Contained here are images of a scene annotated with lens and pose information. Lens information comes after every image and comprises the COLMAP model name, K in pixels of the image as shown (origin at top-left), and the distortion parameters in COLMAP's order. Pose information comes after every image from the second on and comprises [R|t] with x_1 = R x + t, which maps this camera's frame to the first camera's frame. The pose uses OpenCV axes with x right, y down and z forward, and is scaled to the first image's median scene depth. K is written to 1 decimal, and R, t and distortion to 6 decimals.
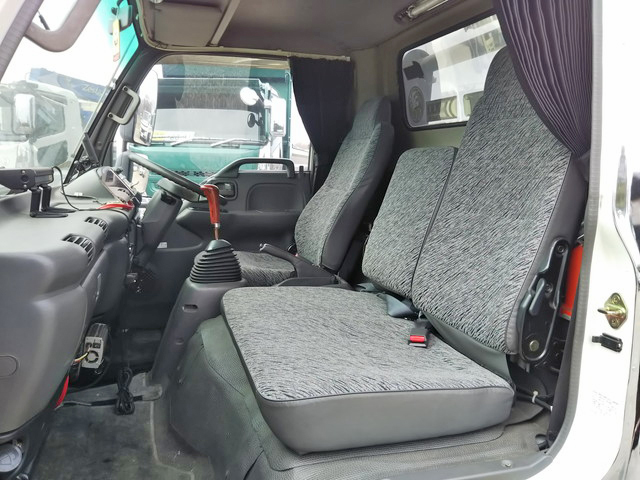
lens RADIAL K [[576.7, 0, 319.8], [0, 576.7, 239.9], [0, 0, 1]] dist [0.000273, -0.016743]
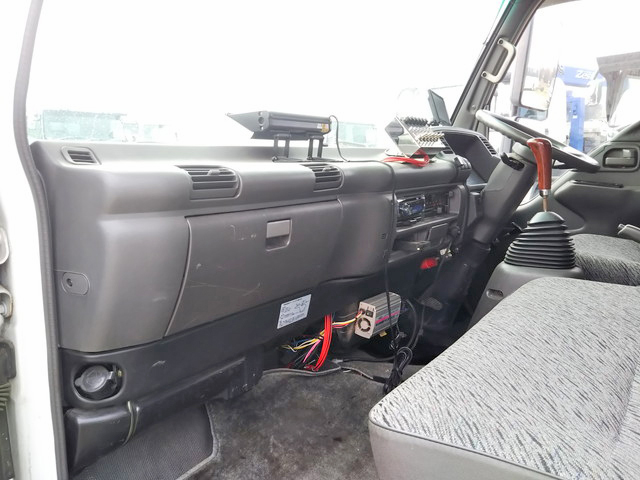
lens RADIAL K [[576.7, 0, 316.3], [0, 576.7, 227.2], [0, 0, 1]] dist [0.000273, -0.016743]
pose [[0.666512, 0.076633, -0.741545, 0.221187], [-0.086112, 0.995958, 0.025526, 0.031271], [0.740504, 0.046842, 0.670417, 0.320839]]
